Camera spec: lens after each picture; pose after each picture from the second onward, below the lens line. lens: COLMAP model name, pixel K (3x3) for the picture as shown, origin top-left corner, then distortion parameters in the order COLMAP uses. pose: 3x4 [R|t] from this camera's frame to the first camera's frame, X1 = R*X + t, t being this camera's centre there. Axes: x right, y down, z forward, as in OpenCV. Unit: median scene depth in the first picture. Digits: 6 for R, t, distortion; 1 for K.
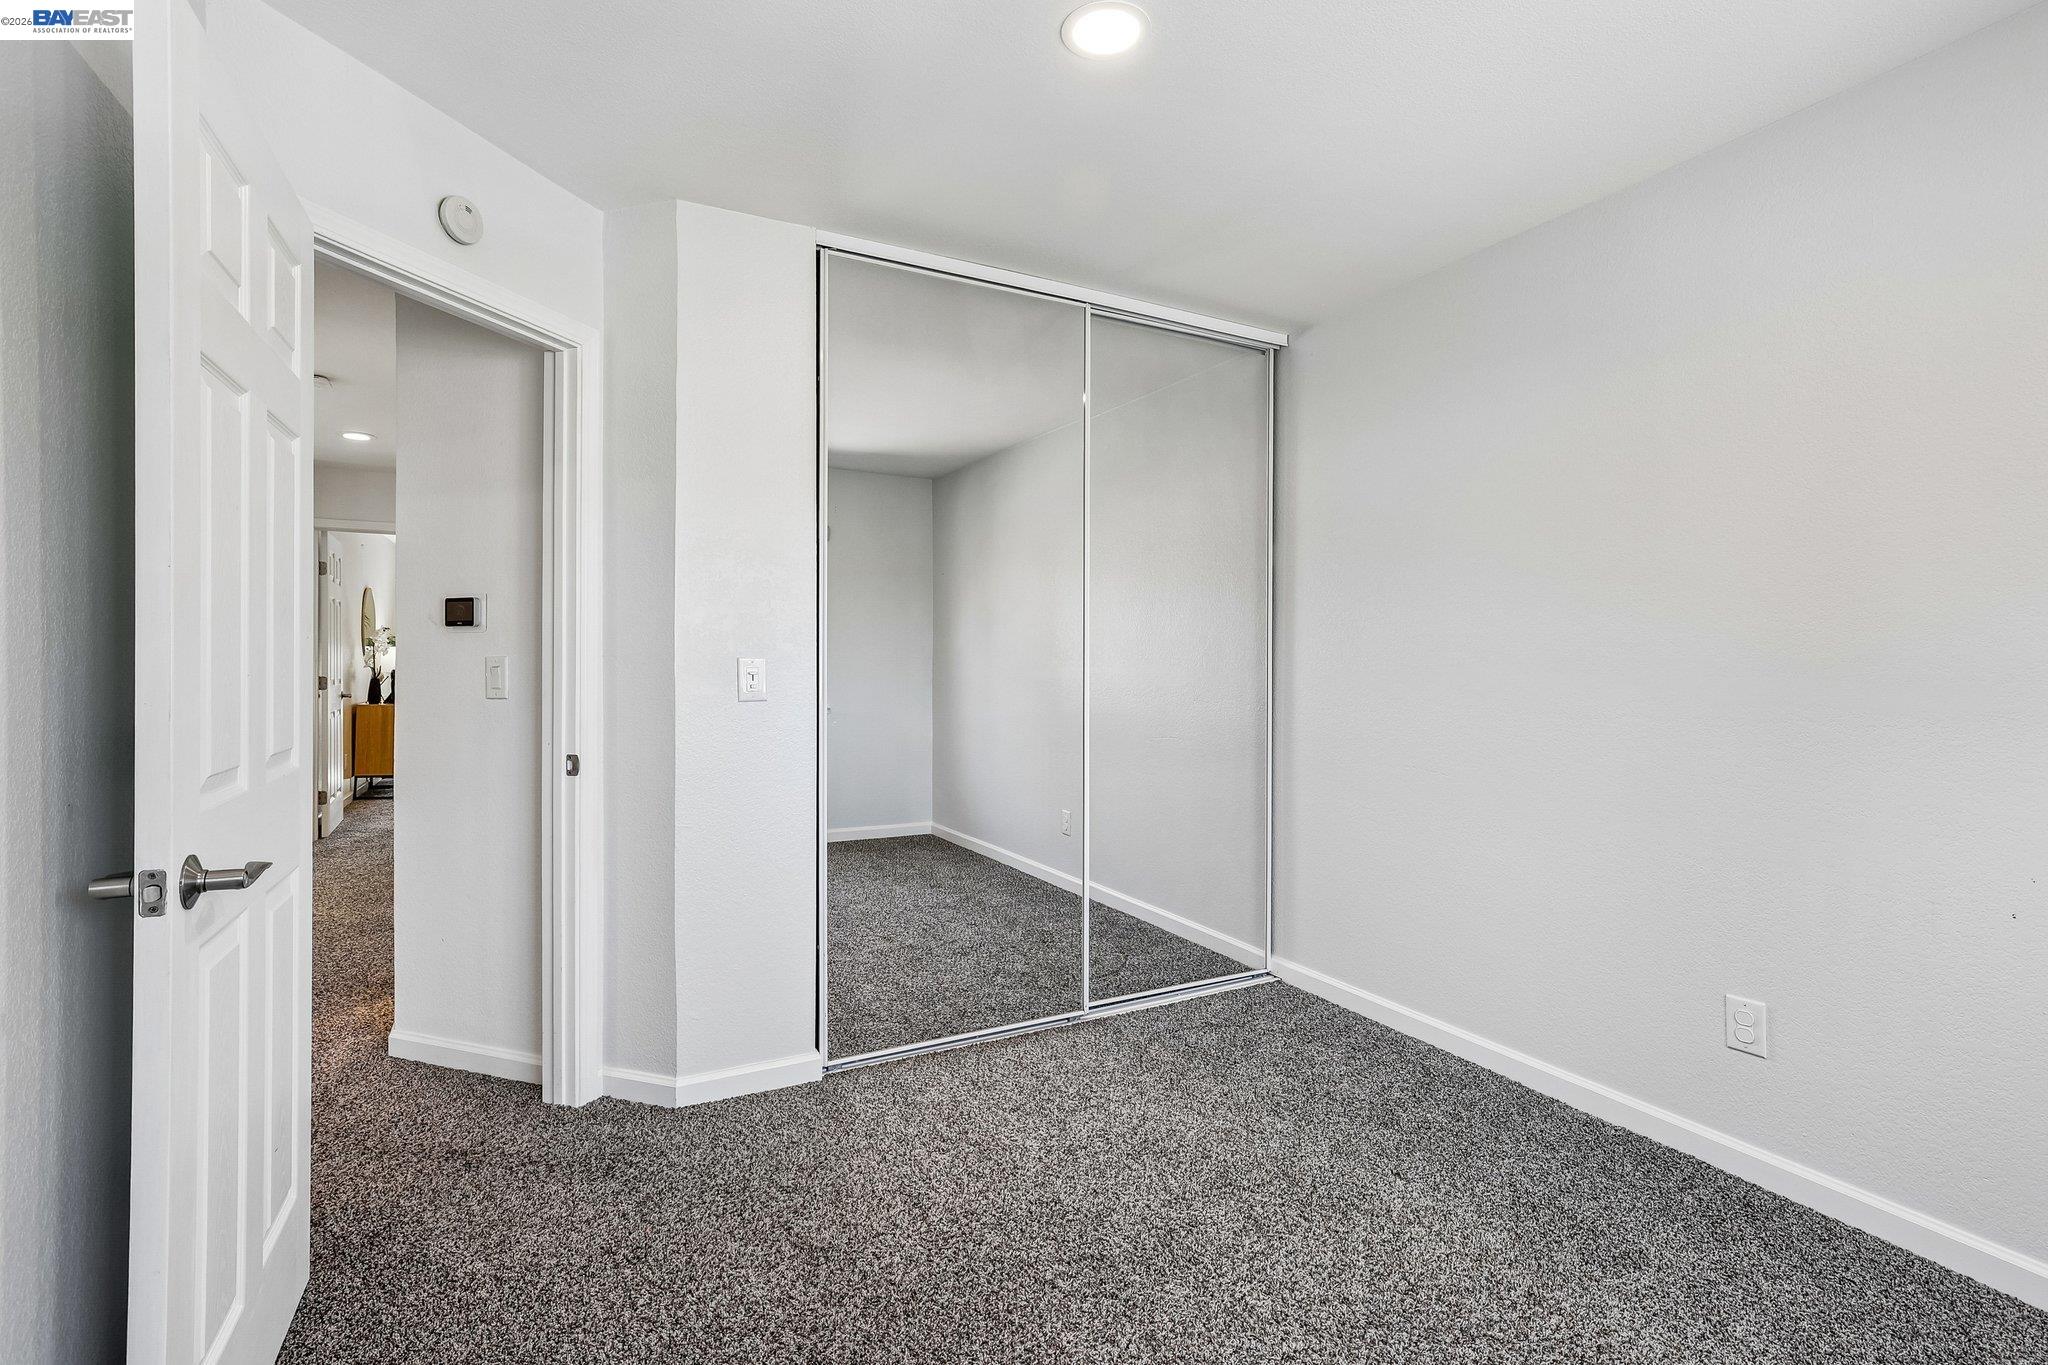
lens RADIAL K [[941.6, 0, 1026.8], [0, 941.6, 678.0], [0, 0, 1]] dist [-0.036976, 0.008687]
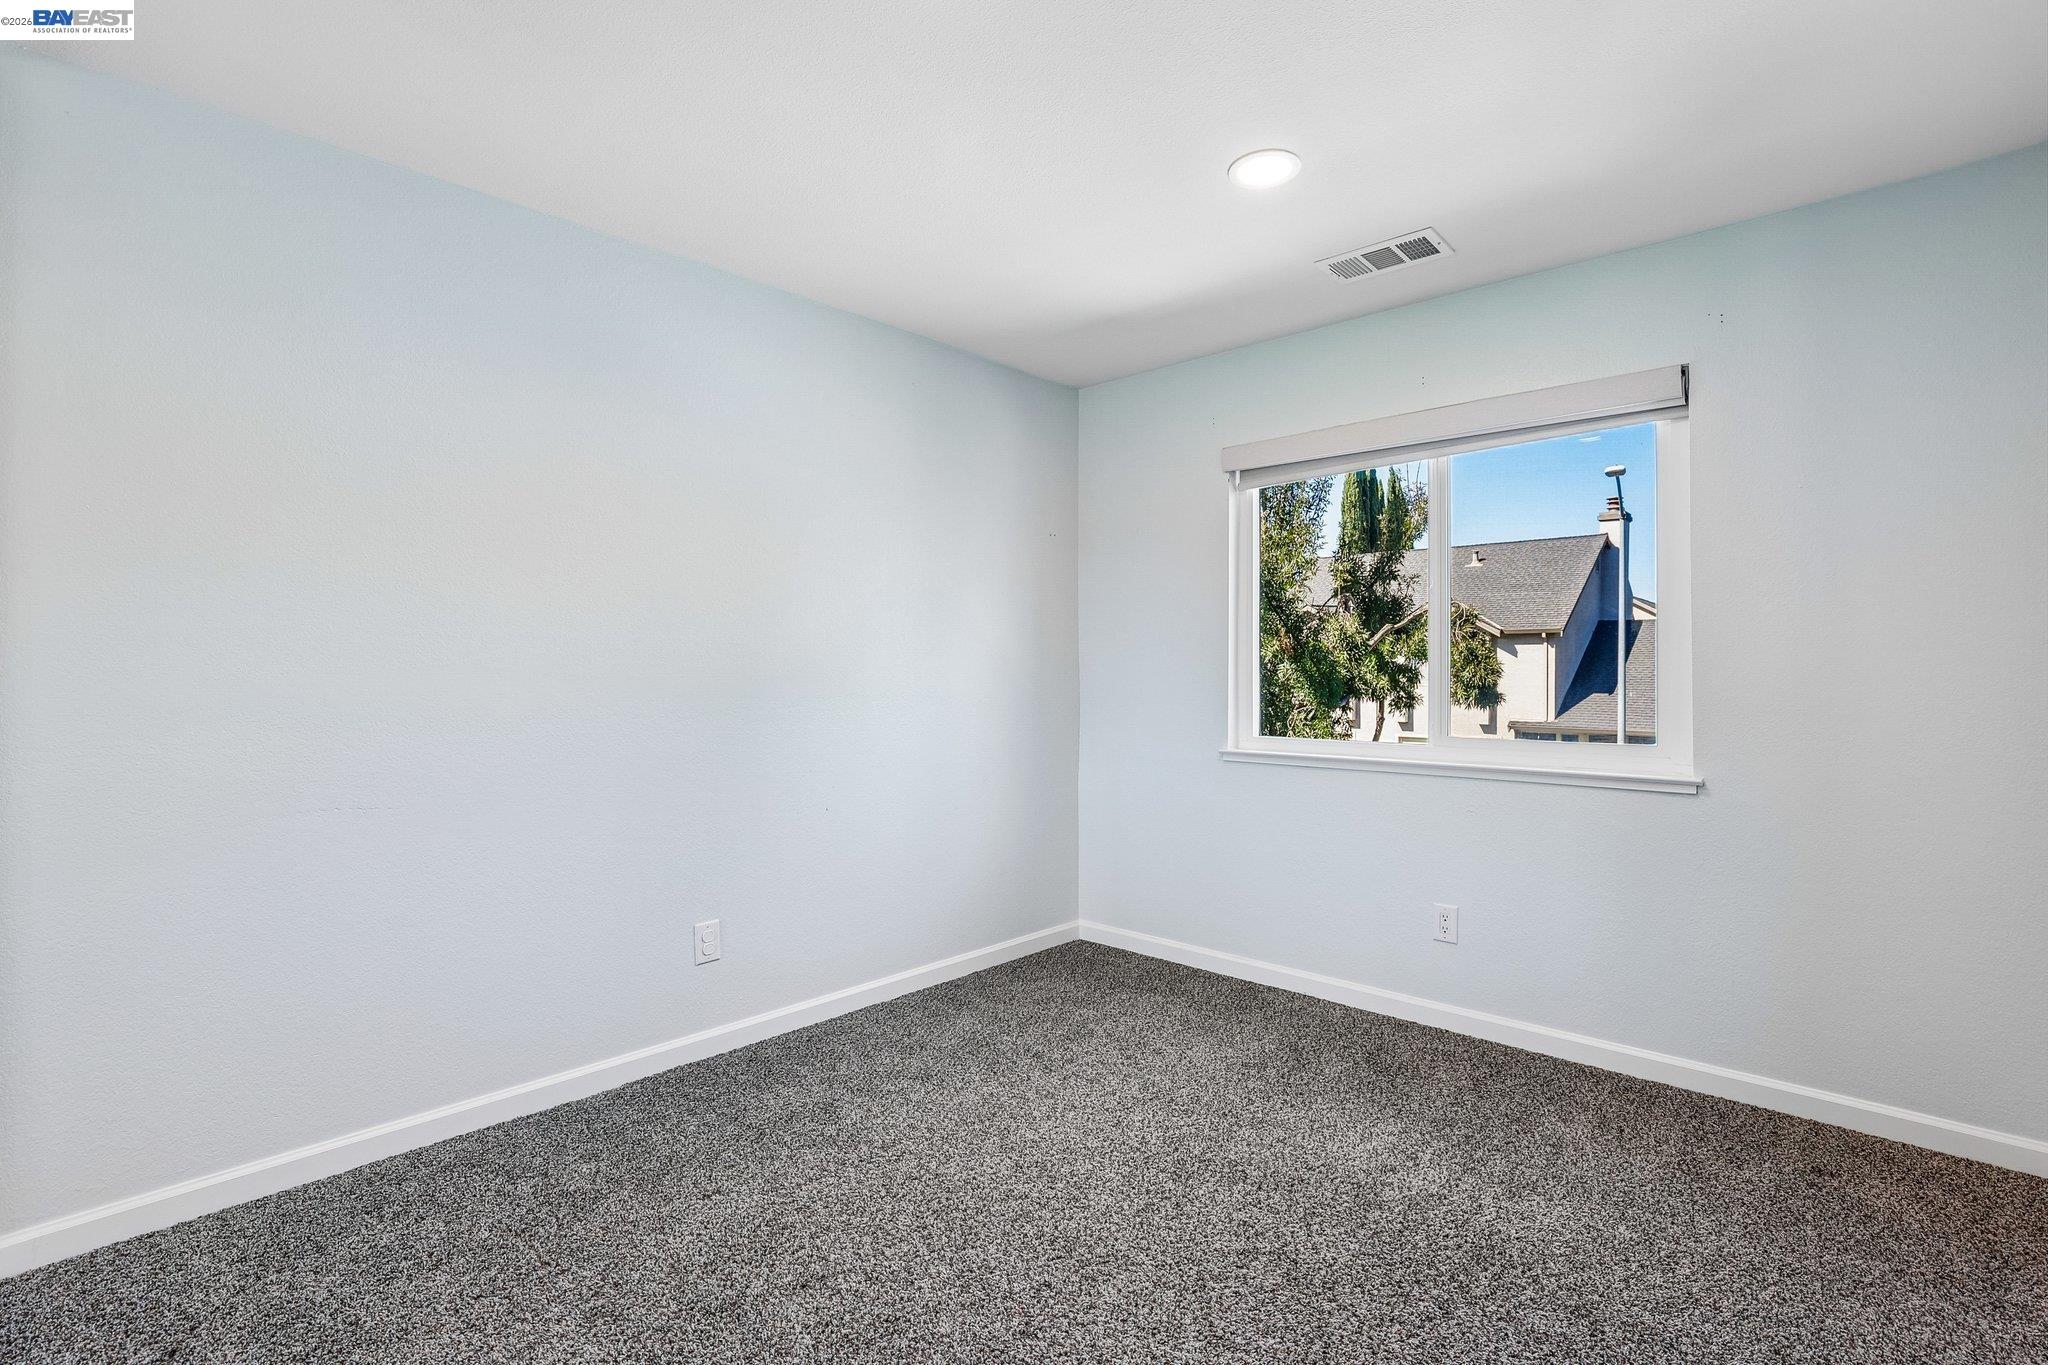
lens RADIAL K [[941.6, 0, 1026.8], [0, 941.6, 678.0], [0, 0, 1]] dist [-0.036976, 0.008687]
pose [[-0.367882, -0.010040, 0.929818, -0.556528], [0.002476, 0.999928, 0.011777, -0.013551], [-0.929869, 0.006635, -0.367831, 0.939796]]
